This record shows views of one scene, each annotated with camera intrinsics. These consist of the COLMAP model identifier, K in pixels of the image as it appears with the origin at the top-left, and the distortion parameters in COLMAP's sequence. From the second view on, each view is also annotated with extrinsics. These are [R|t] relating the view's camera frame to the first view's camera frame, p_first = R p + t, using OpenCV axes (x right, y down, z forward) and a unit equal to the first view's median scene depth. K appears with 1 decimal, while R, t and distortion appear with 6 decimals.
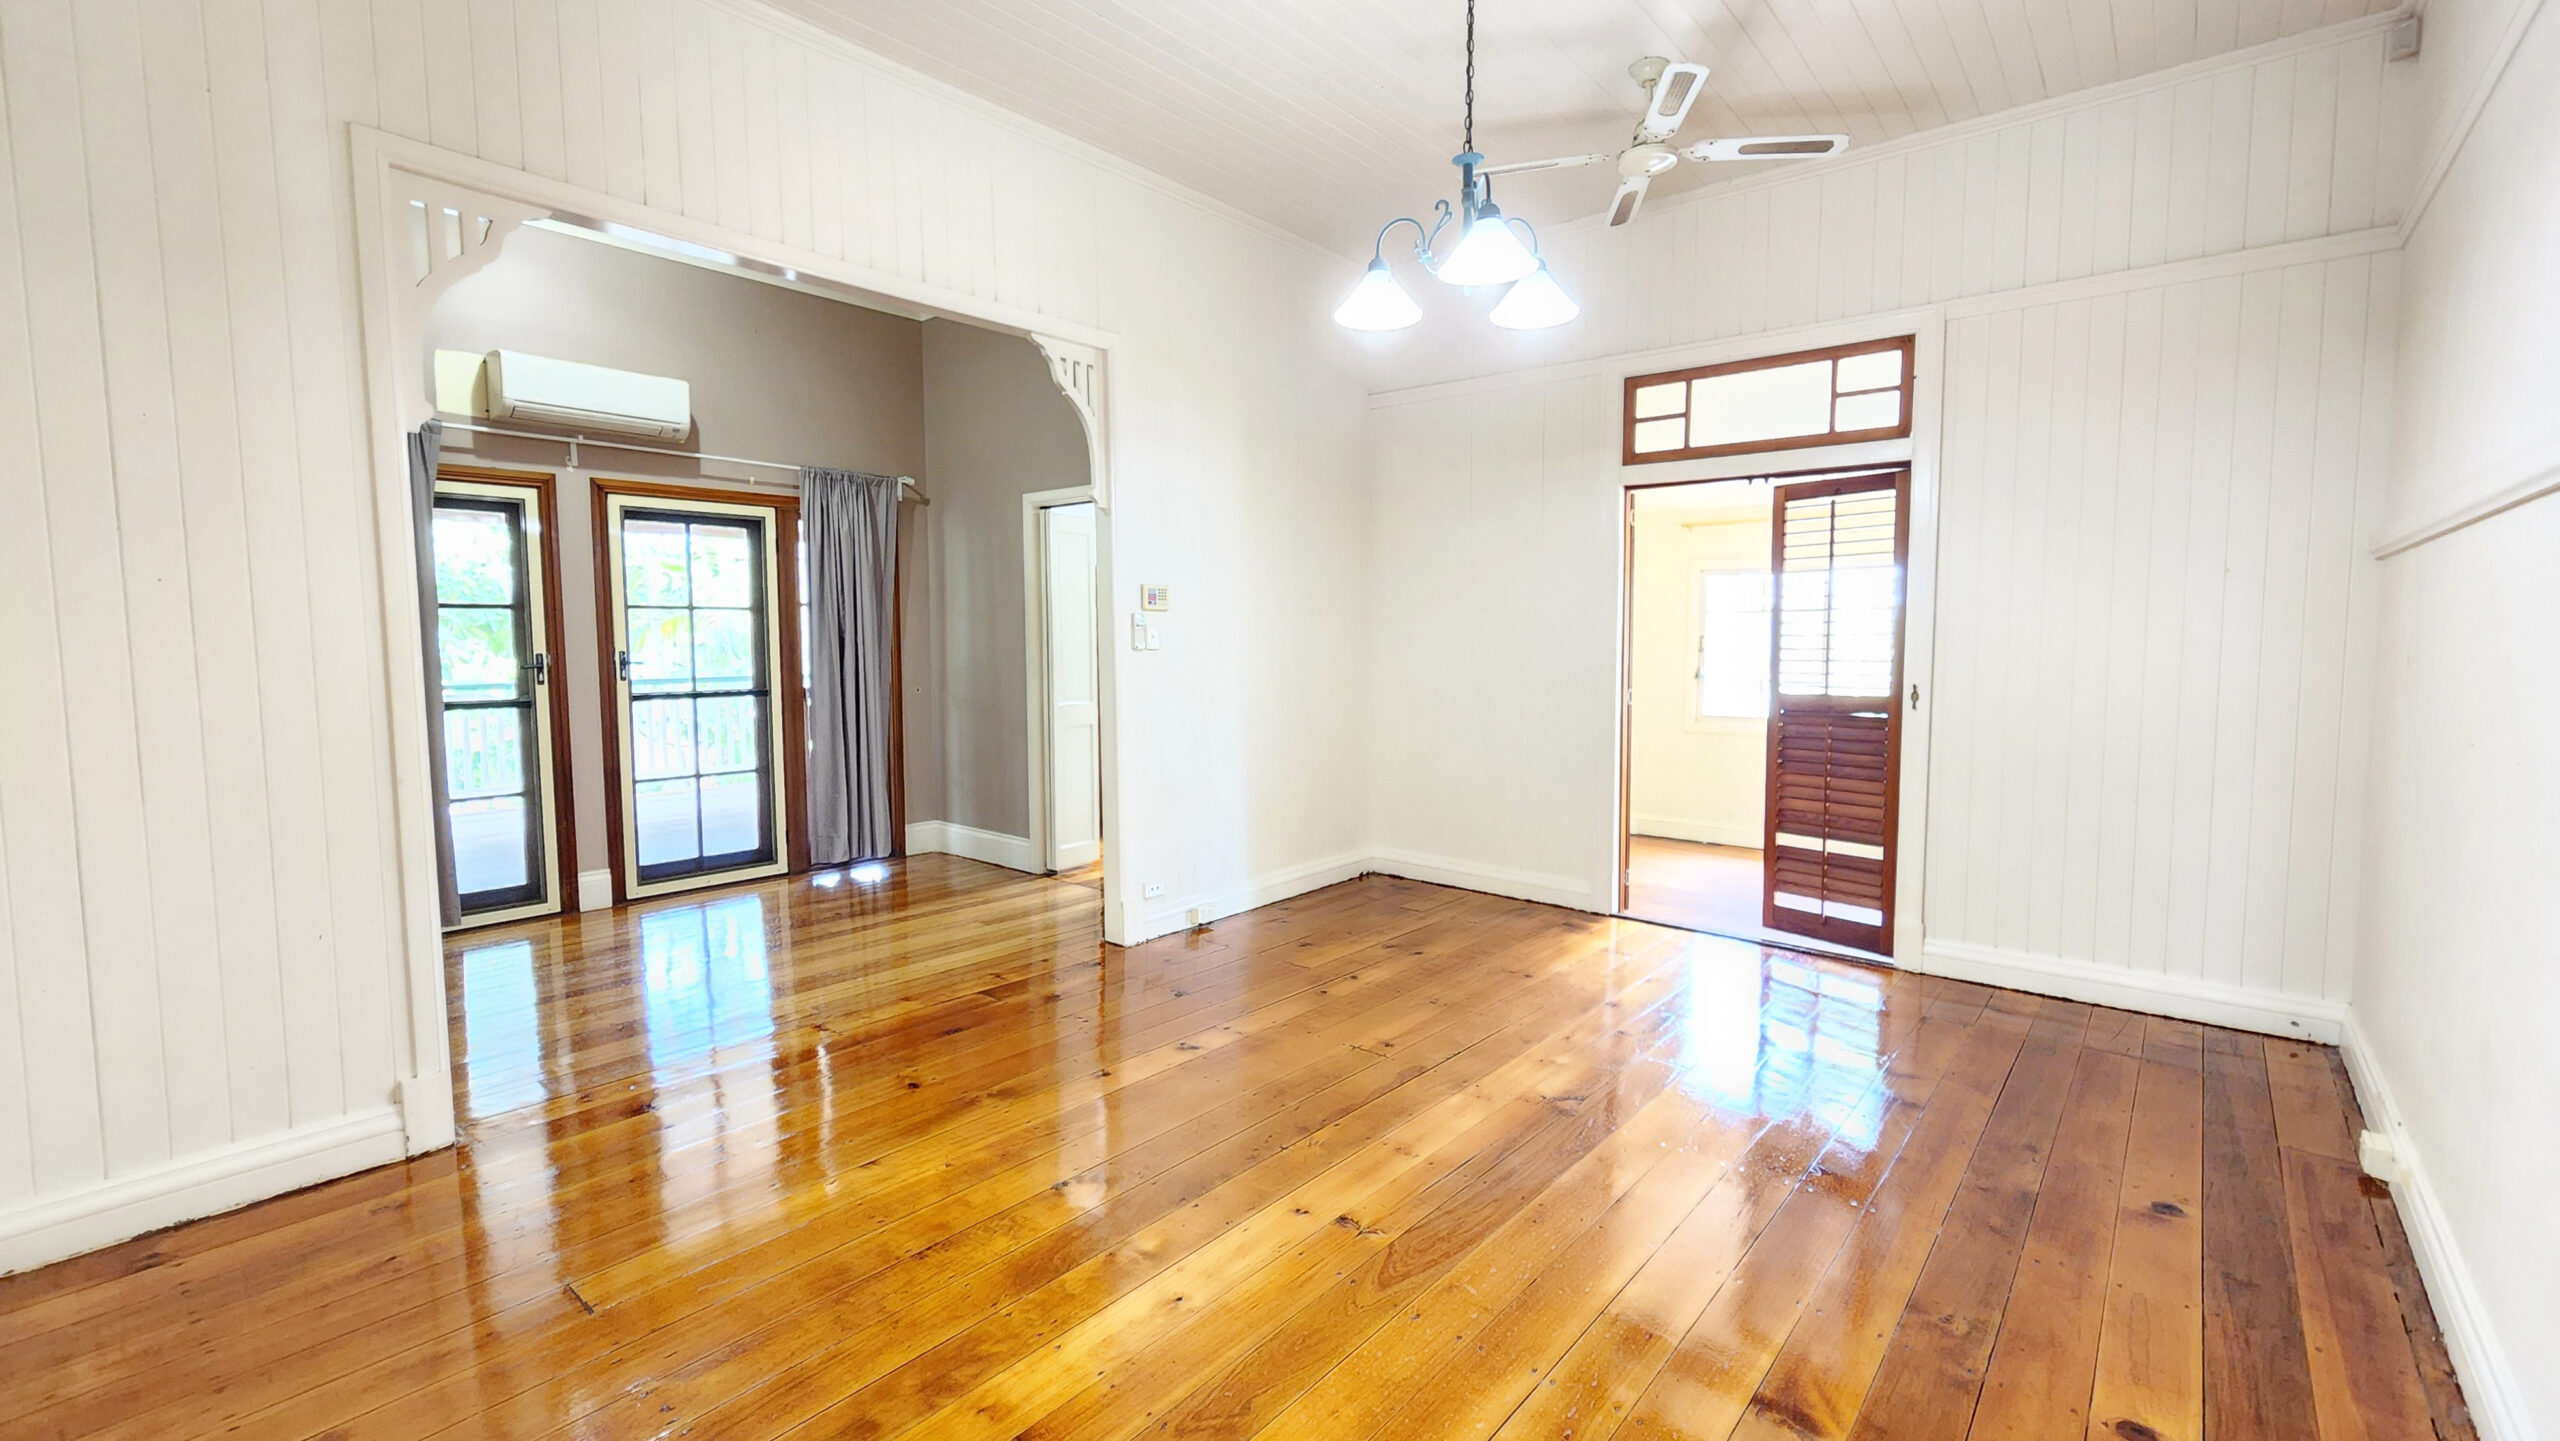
lens RADIAL K [[1083.4, 0, 1269.1], [0, 1083.4, 720.3], [0, 0, 1]] dist [-0.000401, 0.000213]
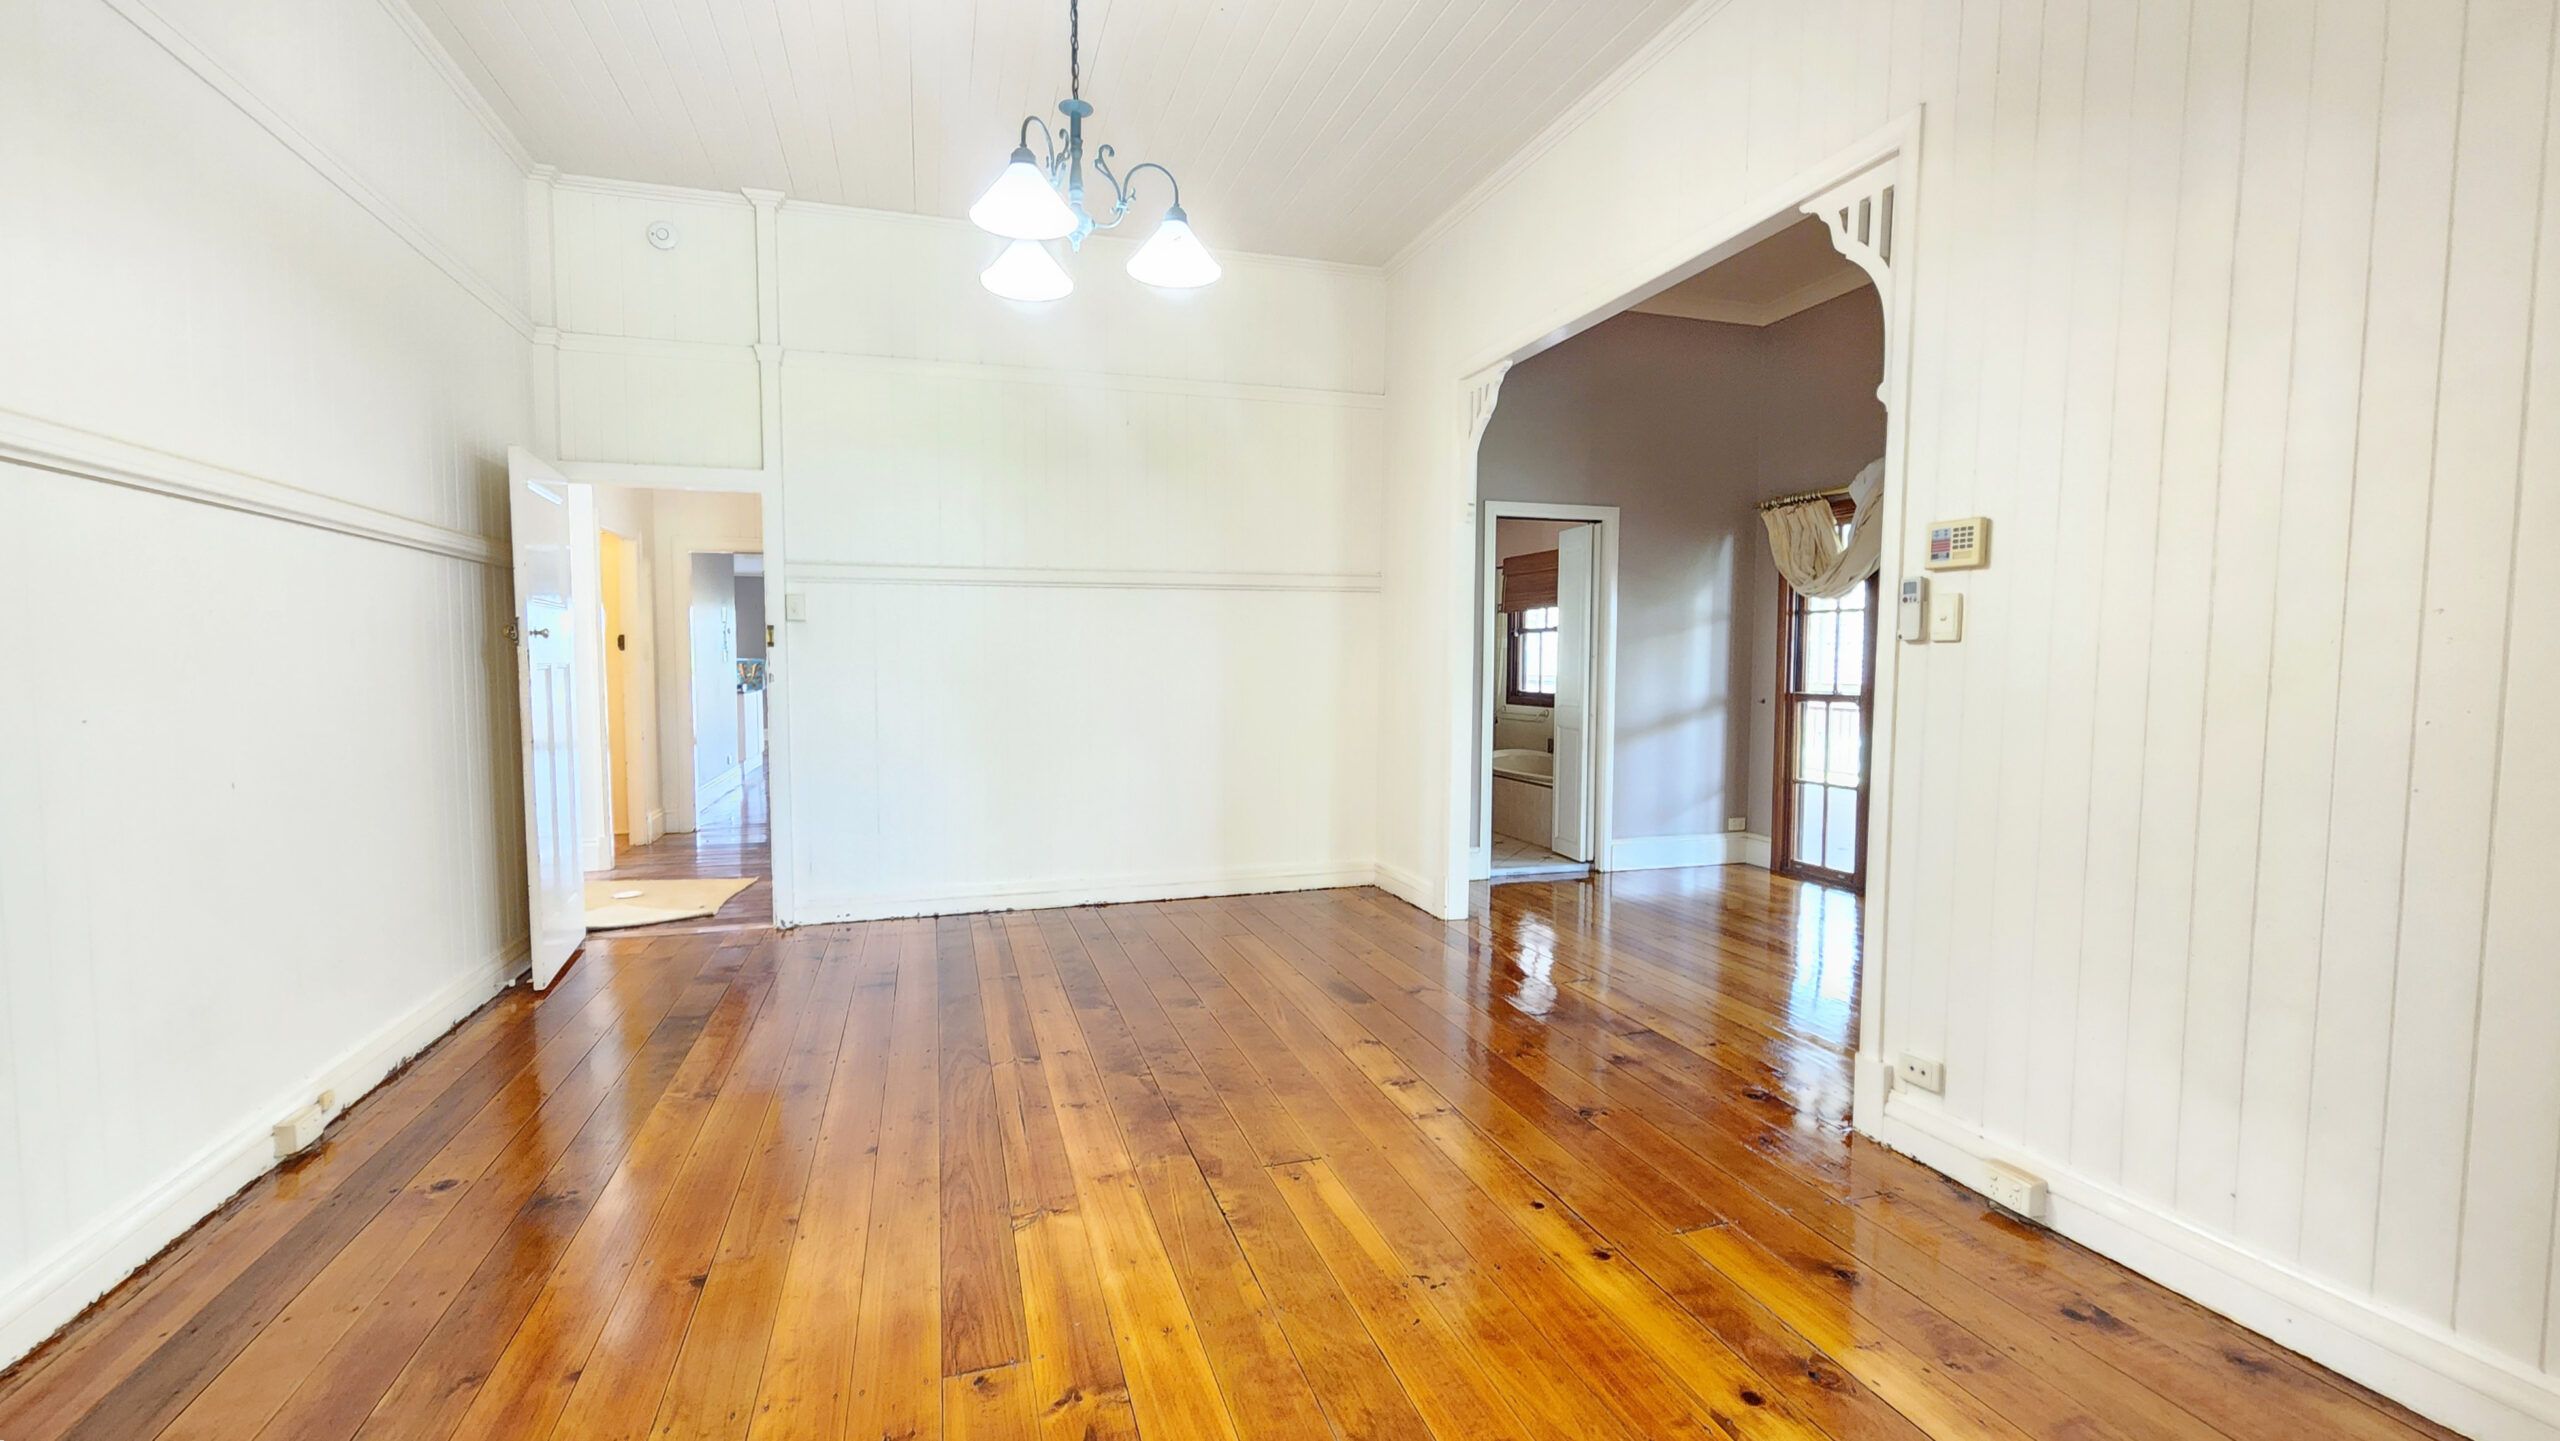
lens RADIAL K [[1083.4, 0, 1269.1], [0, 1083.4, 720.3], [0, 0, 1]] dist [-0.000401, 0.000213]
pose [[-0.536369, 0.041336, -0.842970, 0.592851], [-0.075764, 0.992409, 0.096871, -0.057439], [0.840576, 0.115825, -0.529166, 1.106580]]
